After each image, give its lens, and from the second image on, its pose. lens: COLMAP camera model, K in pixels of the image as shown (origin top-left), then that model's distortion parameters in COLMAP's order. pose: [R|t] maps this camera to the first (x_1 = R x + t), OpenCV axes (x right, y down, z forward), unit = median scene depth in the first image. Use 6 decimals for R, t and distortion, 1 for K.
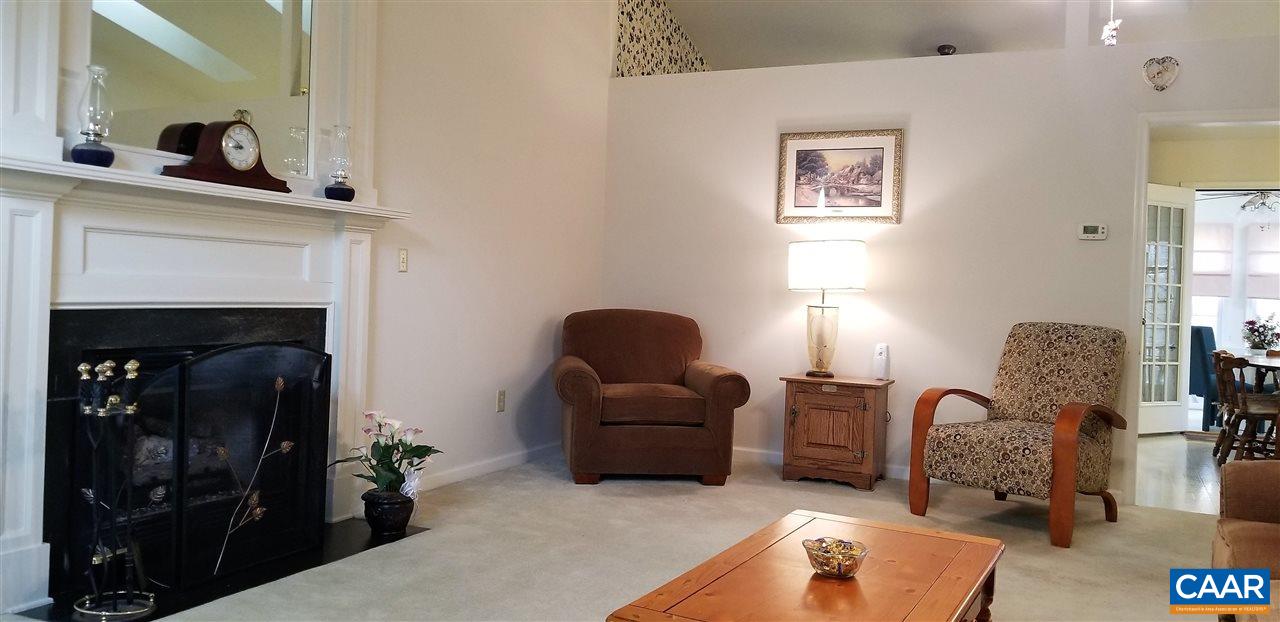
lens RADIAL K [[992.4, 0, 641.4], [0, 992.4, 296.3], [0, 0, 1]] dist [0.125528, -0.238344]
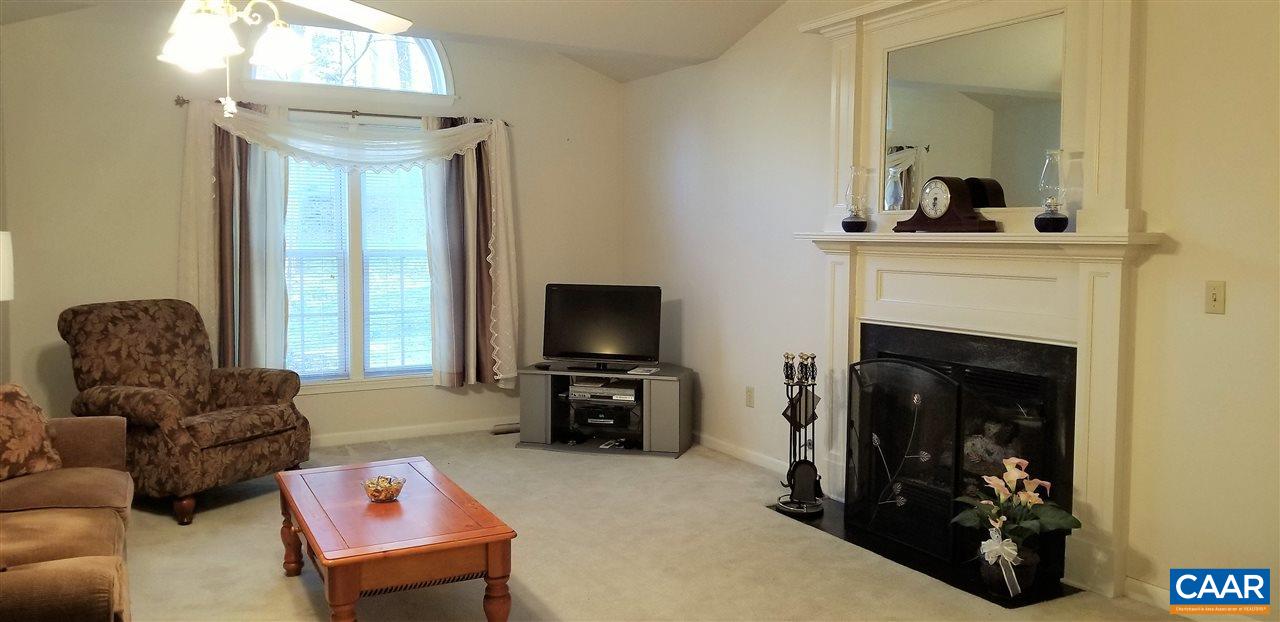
lens RADIAL K [[992.4, 0, 641.4], [0, 992.4, 296.3], [0, 0, 1]] dist [0.125528, -0.238344]
pose [[-0.586616, 0.015003, -0.809726, 0.766035], [-0.027834, 0.998864, 0.038673, -0.068767], [0.809387, 0.045224, -0.585532, 1.405206]]
